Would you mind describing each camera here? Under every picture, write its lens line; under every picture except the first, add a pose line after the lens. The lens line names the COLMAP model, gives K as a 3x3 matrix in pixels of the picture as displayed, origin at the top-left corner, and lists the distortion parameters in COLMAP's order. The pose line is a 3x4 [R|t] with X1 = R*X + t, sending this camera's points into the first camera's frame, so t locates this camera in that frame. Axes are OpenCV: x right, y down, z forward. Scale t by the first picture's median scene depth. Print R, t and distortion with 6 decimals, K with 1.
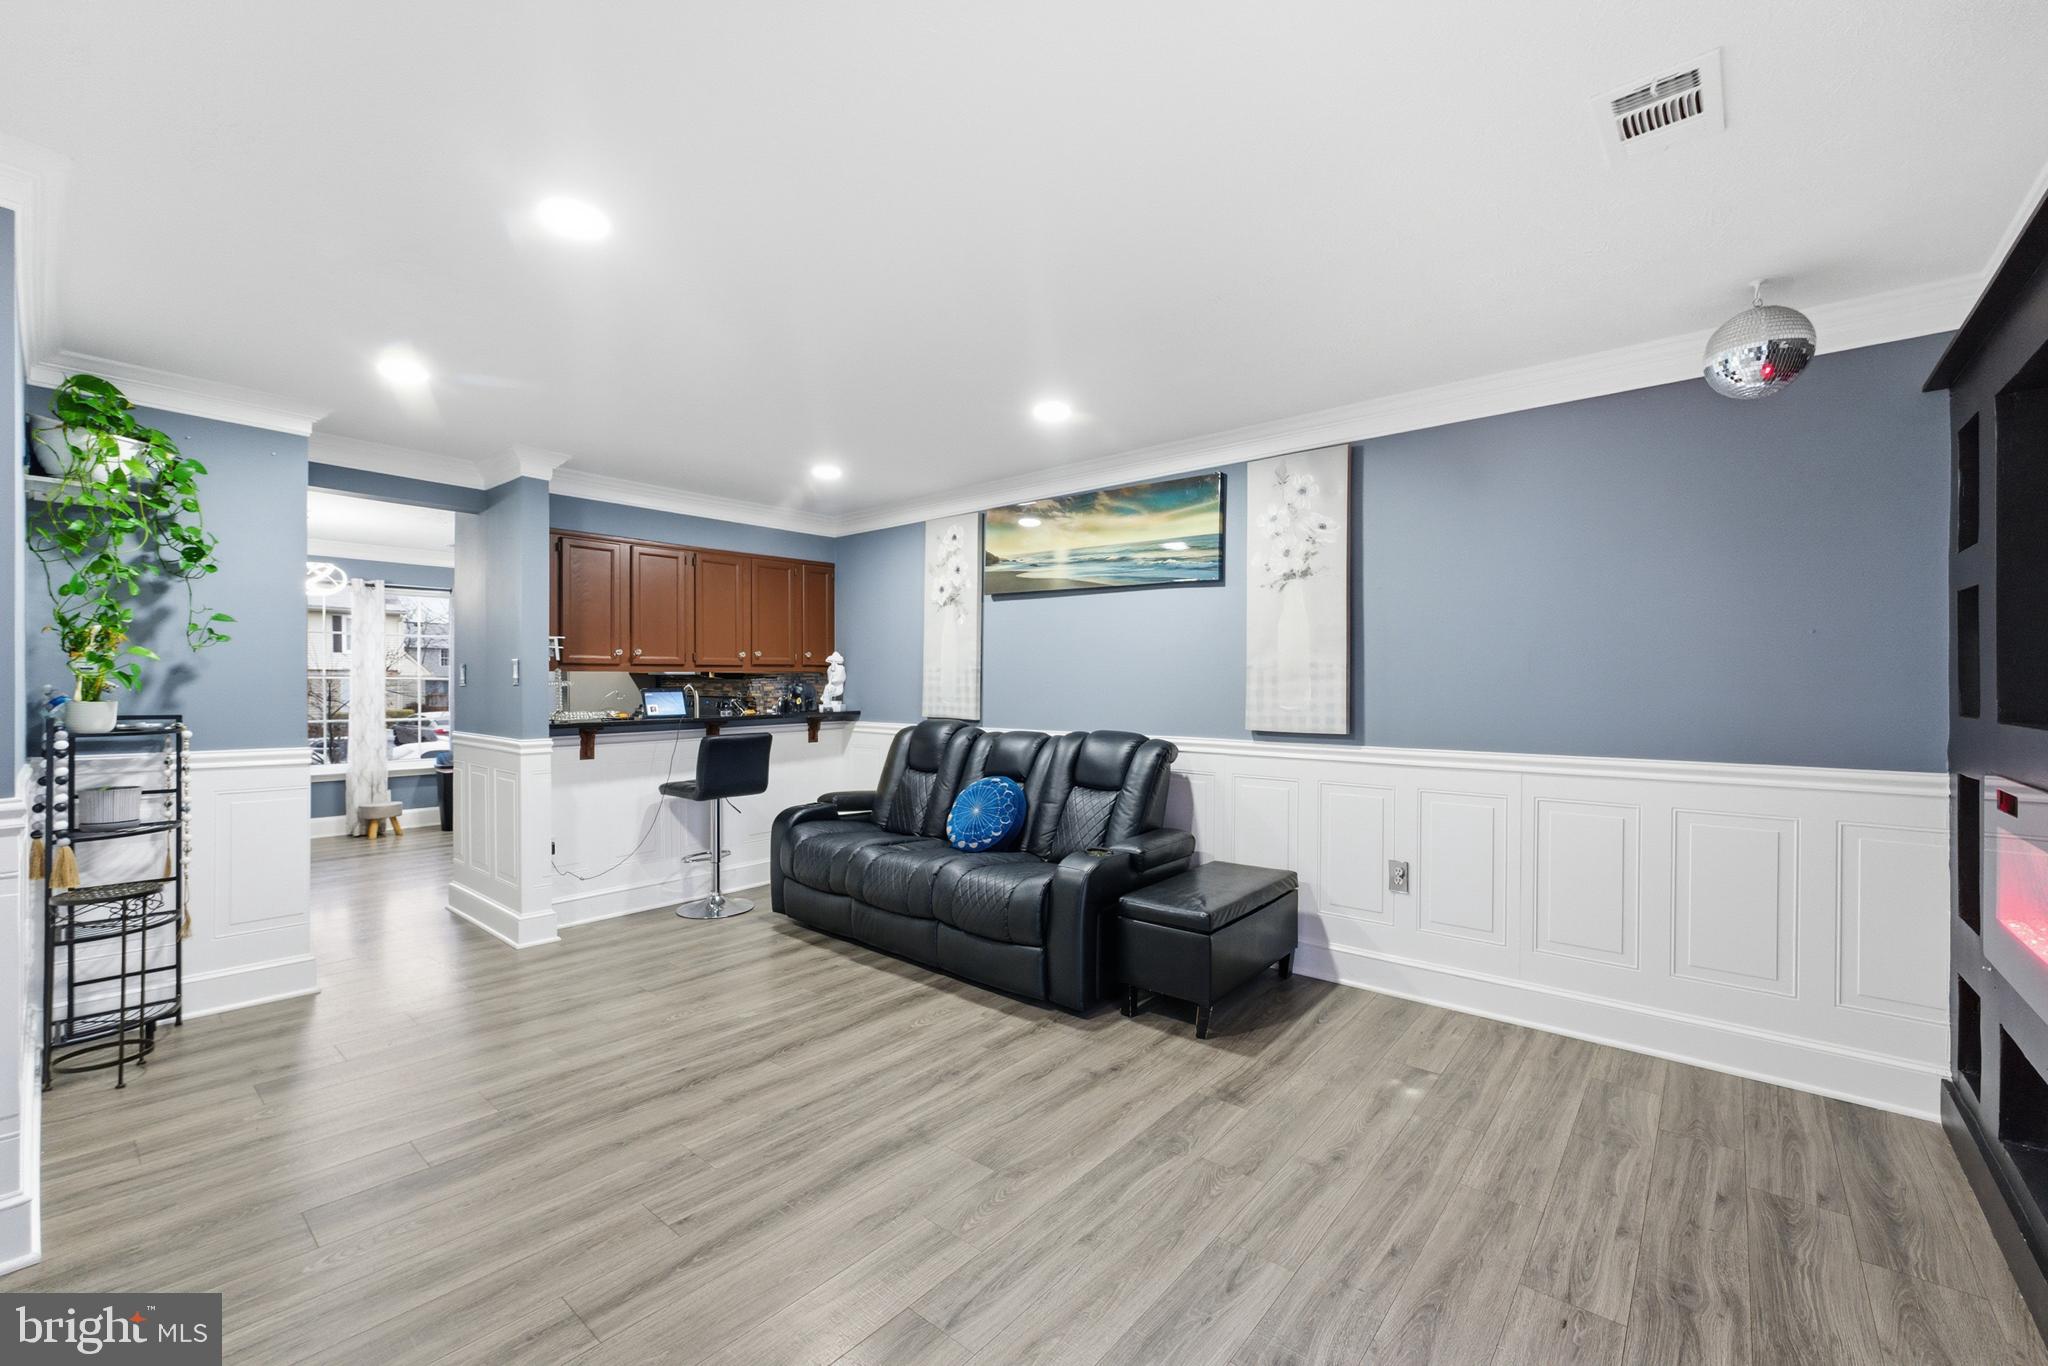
lens RADIAL K [[855.8, 0, 1029.9], [0, 855.8, 688.1], [0, 0, 1]] dist [0.001921, 0.000357]
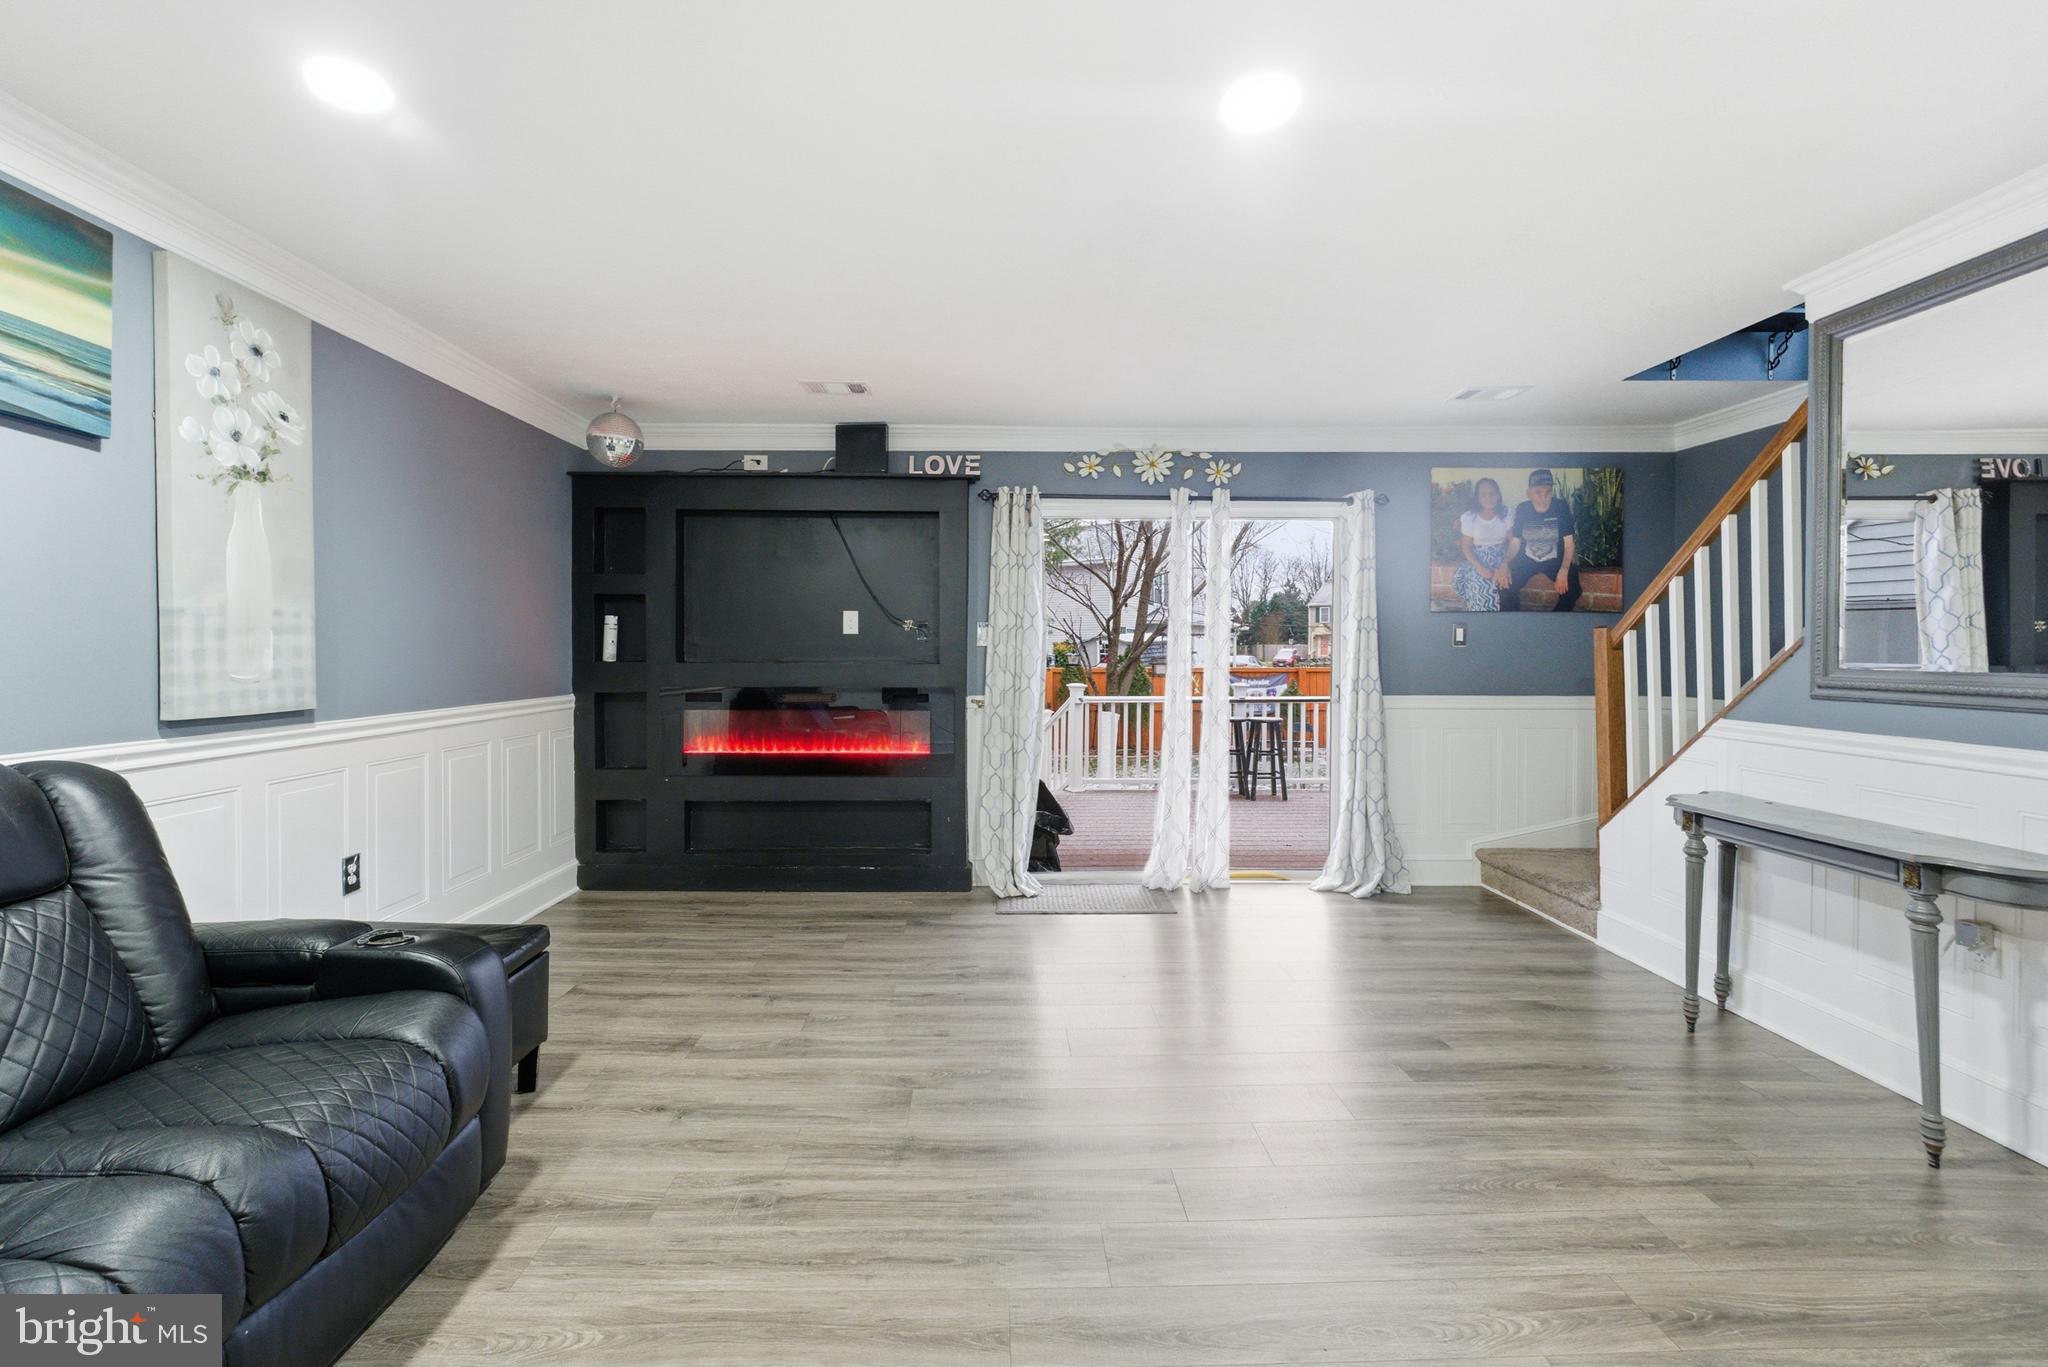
lens RADIAL K [[860.6, 0, 1025.7], [0, 860.6, 655.4], [0, 0, 1]] dist [-0.001699, 0.000147]
pose [[-0.680575, -0.008958, 0.732624, -0.587924], [-0.000298, 0.999929, 0.011950, -0.001425], [-0.732678, 0.007914, -0.680529, 1.029074]]
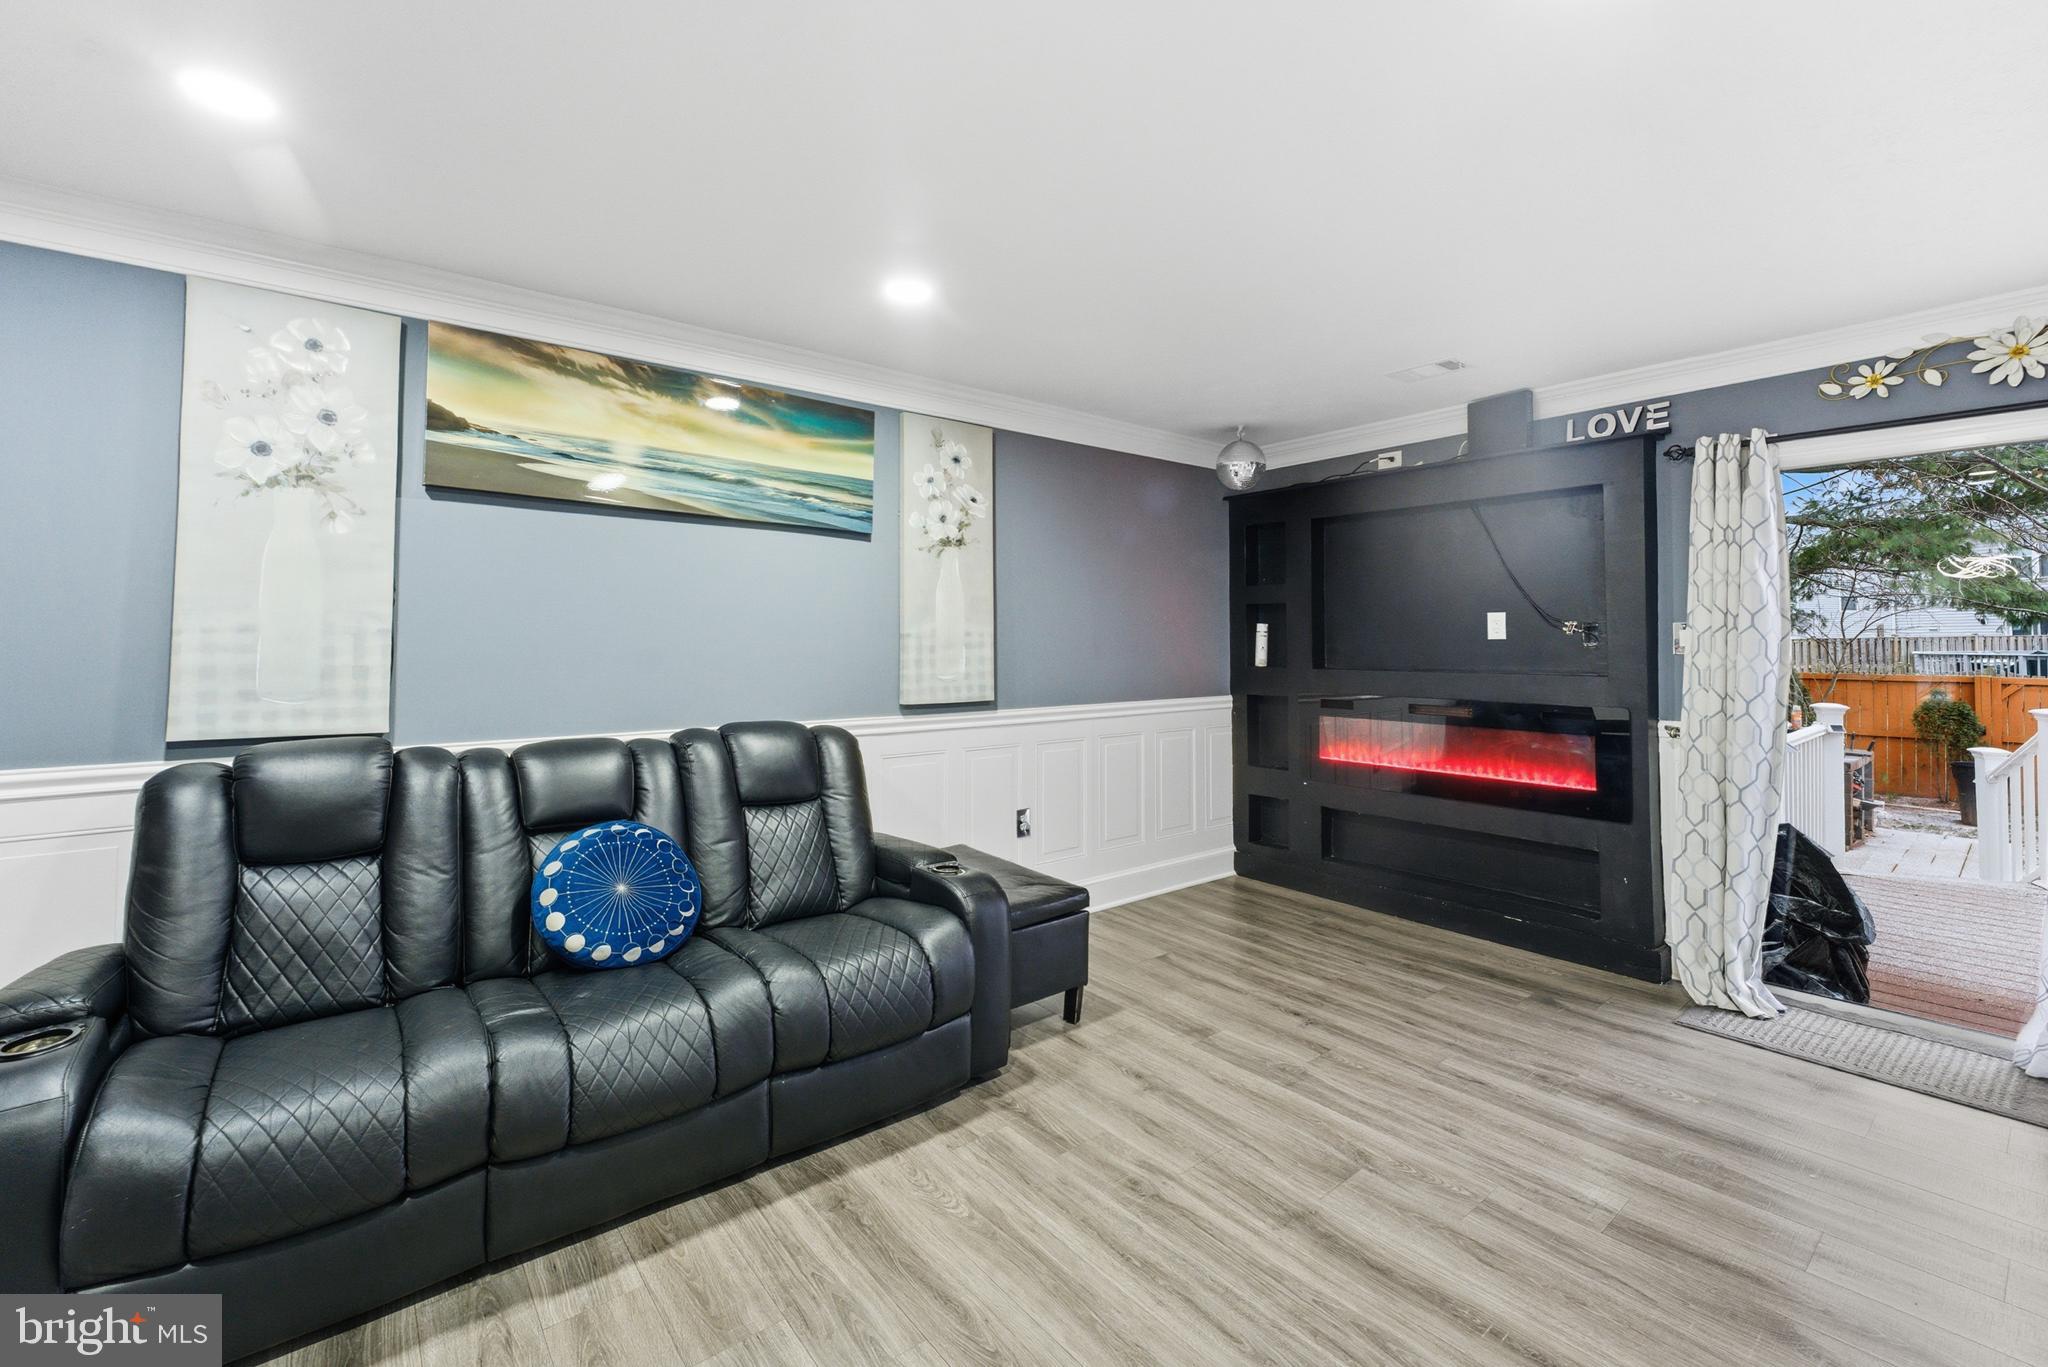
lens RADIAL K [[887.4, 0, 1030.6], [0, 887.4, 614.6], [0, 0, 1]] dist [-0.000904, 0.000102]
pose [[0.166906, 0.028895, 0.985549, -0.691503], [0.005192, 0.999531, -0.030184, -0.018060], [-0.985959, 0.010154, 0.166677, 0.751034]]
